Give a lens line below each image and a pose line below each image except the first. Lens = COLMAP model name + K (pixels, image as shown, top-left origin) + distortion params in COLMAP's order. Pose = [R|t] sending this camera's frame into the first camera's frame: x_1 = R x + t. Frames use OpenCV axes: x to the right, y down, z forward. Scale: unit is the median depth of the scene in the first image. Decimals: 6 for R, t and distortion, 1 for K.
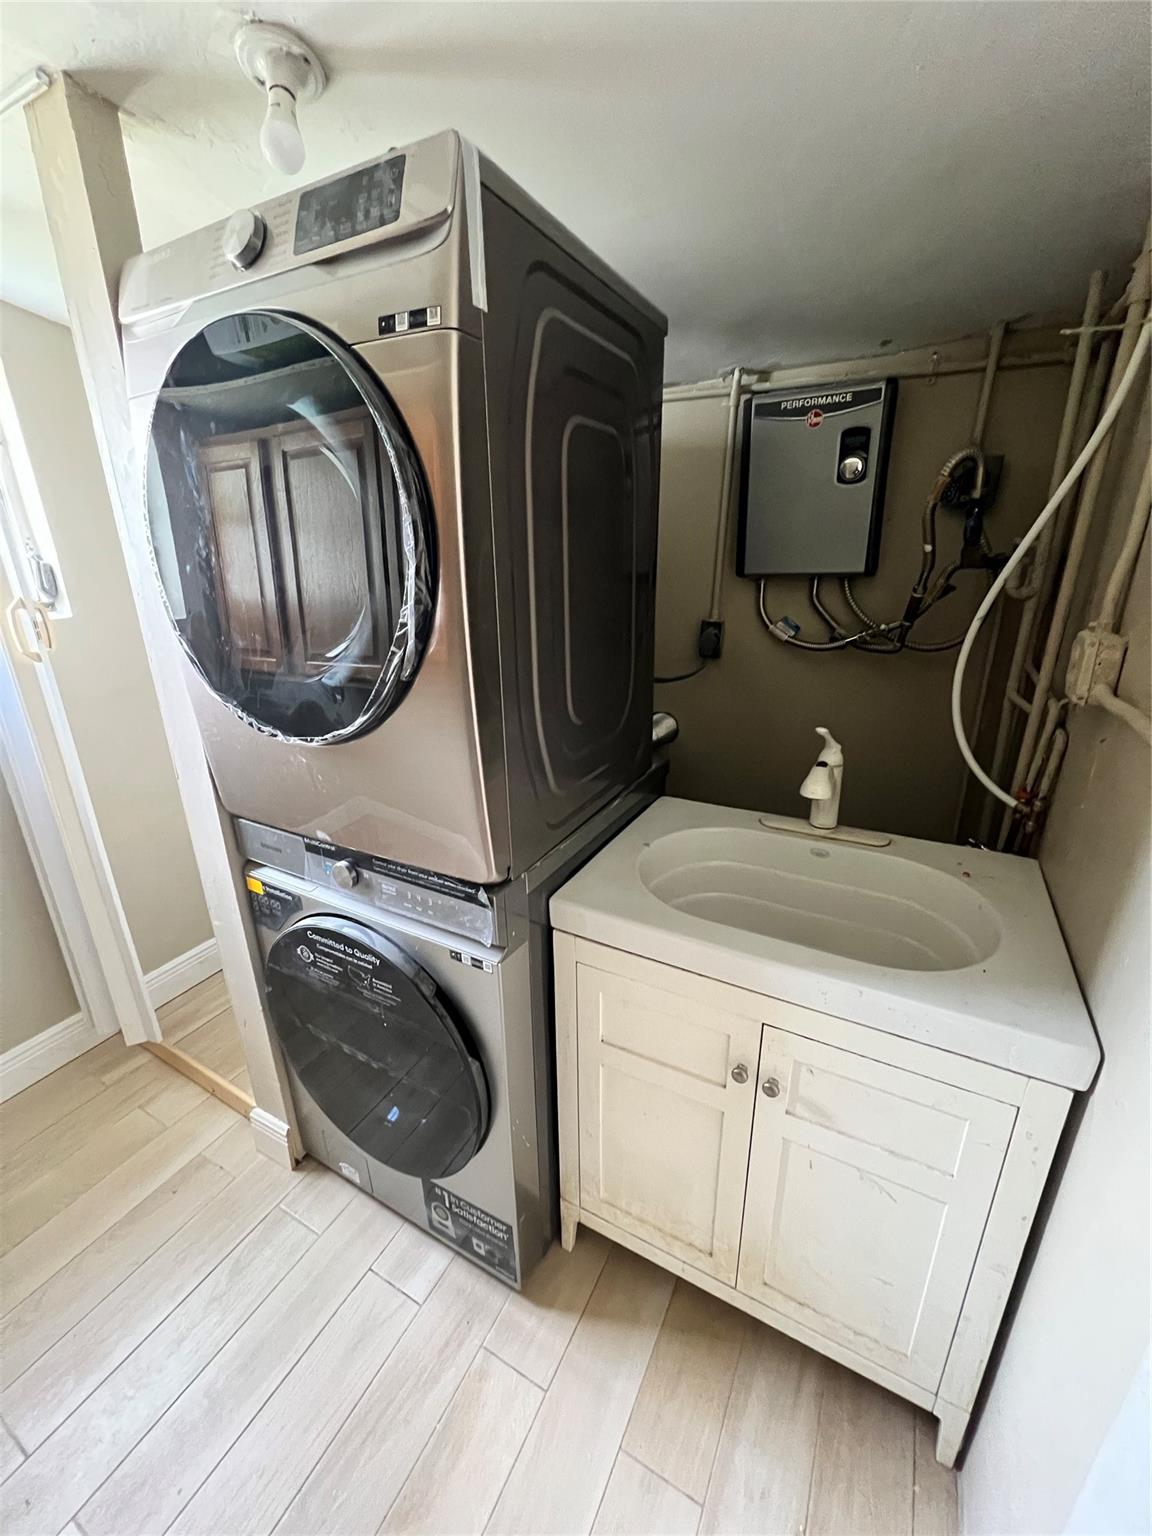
lens RADIAL K [[615.3, 0, 569.3], [0, 615.3, 766.6], [0, 0, 1]] dist [-0.002735, 0.000339]
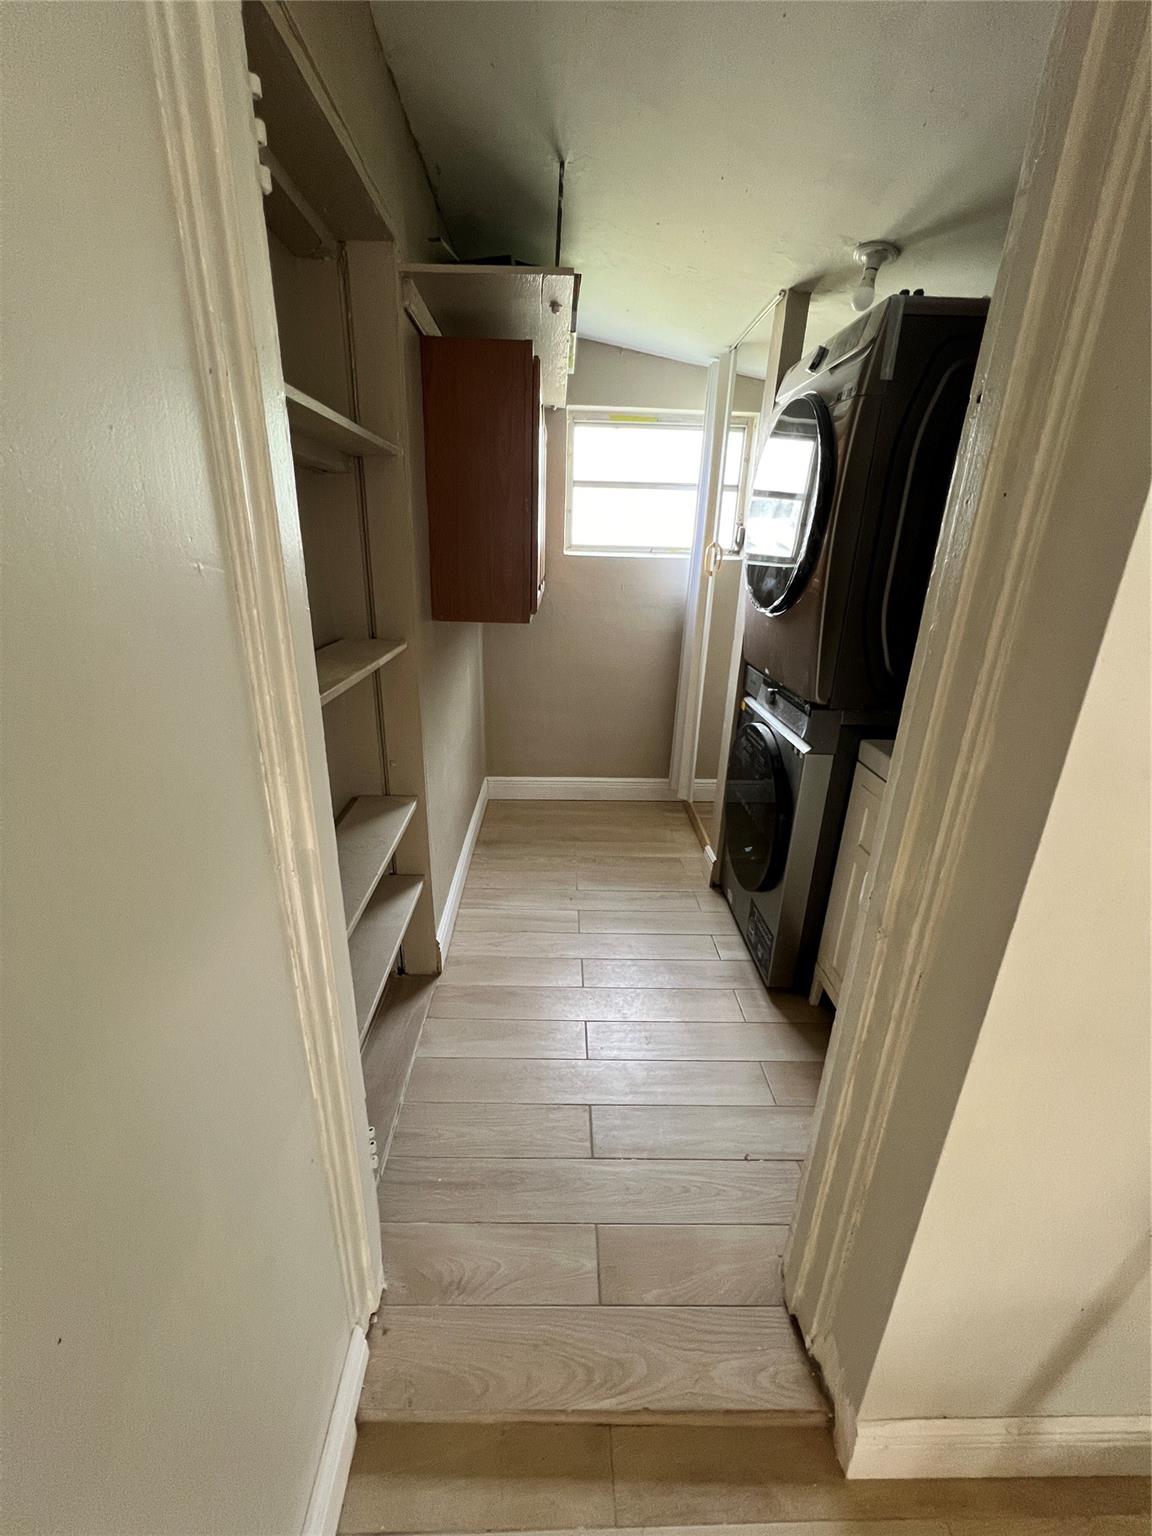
lens RADIAL K [[611.5, 0, 569.9], [0, 611.5, 766.5], [0, 0, 1]] dist [-0.000595, -0.000159]
pose [[0.488268, 0.328643, -0.808448, 0.646817], [-0.319305, 0.929424, 0.184974, 0.167302], [0.812181, 0.167825, 0.558745, -0.327467]]
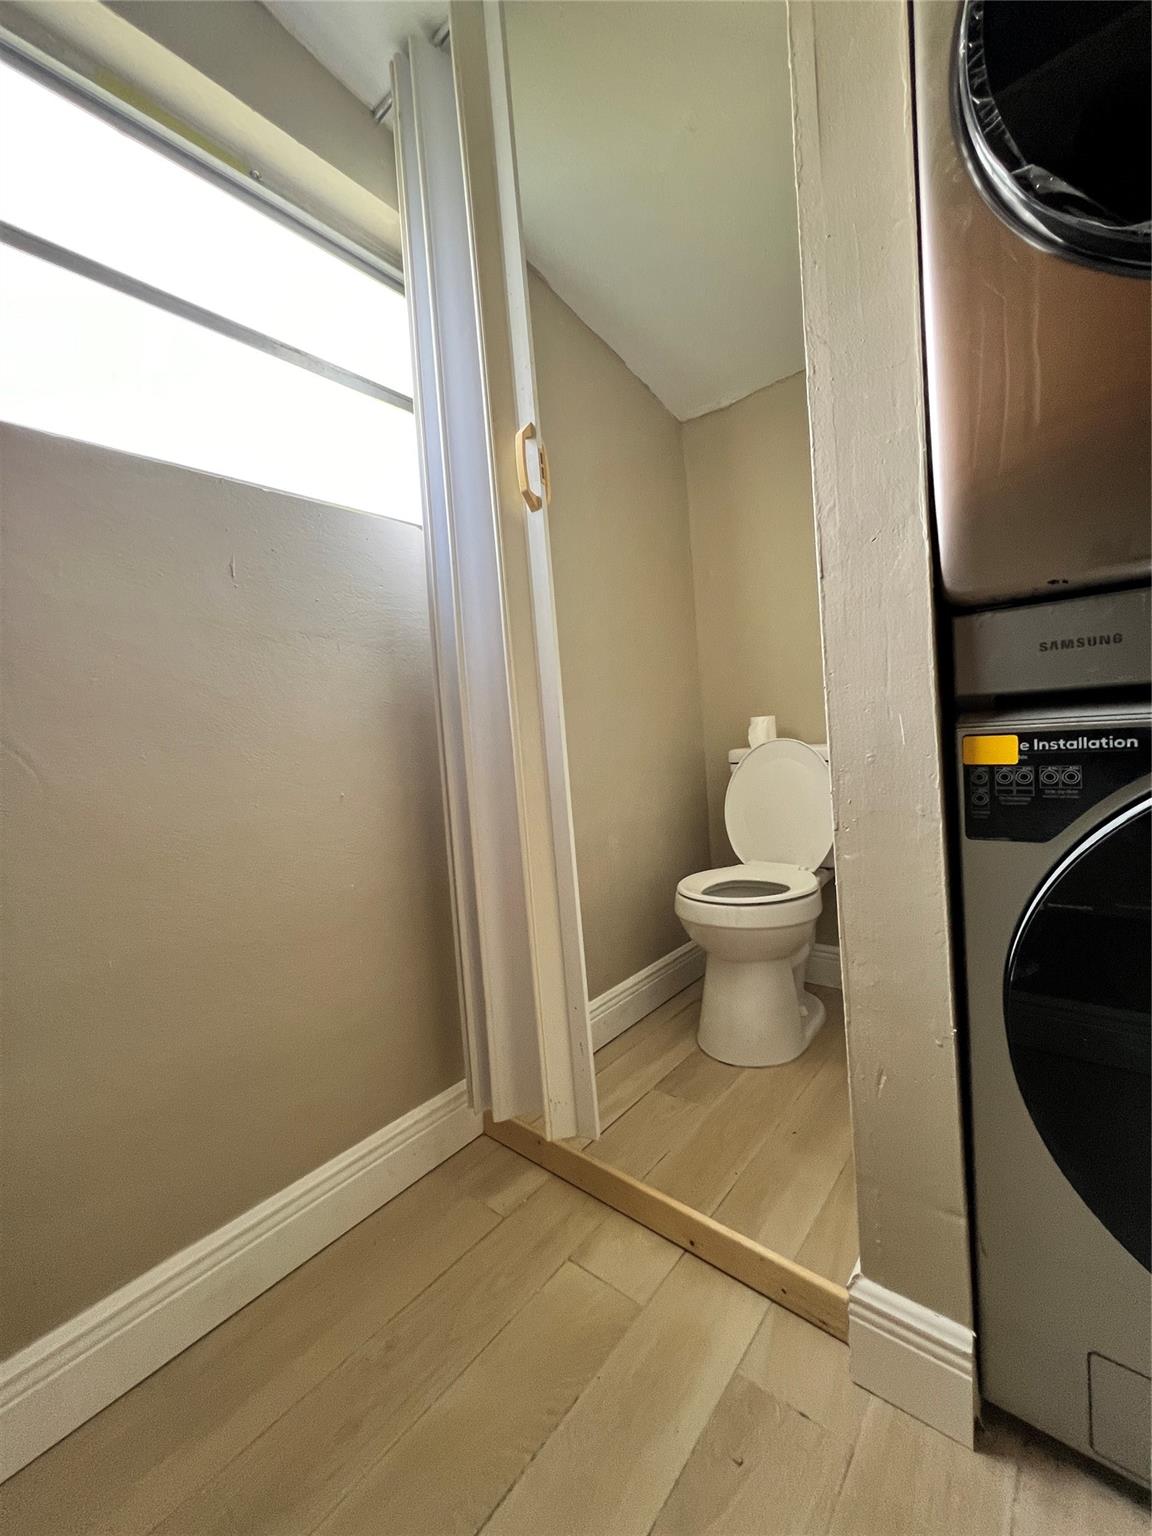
lens RADIAL K [[615.3, 0, 569.3], [0, 615.3, 766.6], [0, 0, 1]] dist [-0.002735, 0.000339]
pose [[0.975280, -0.042767, -0.216792, -0.655209], [-0.021898, 0.957556, -0.287414, 0.325909], [0.219883, 0.285056, 0.932949, 0.390334]]
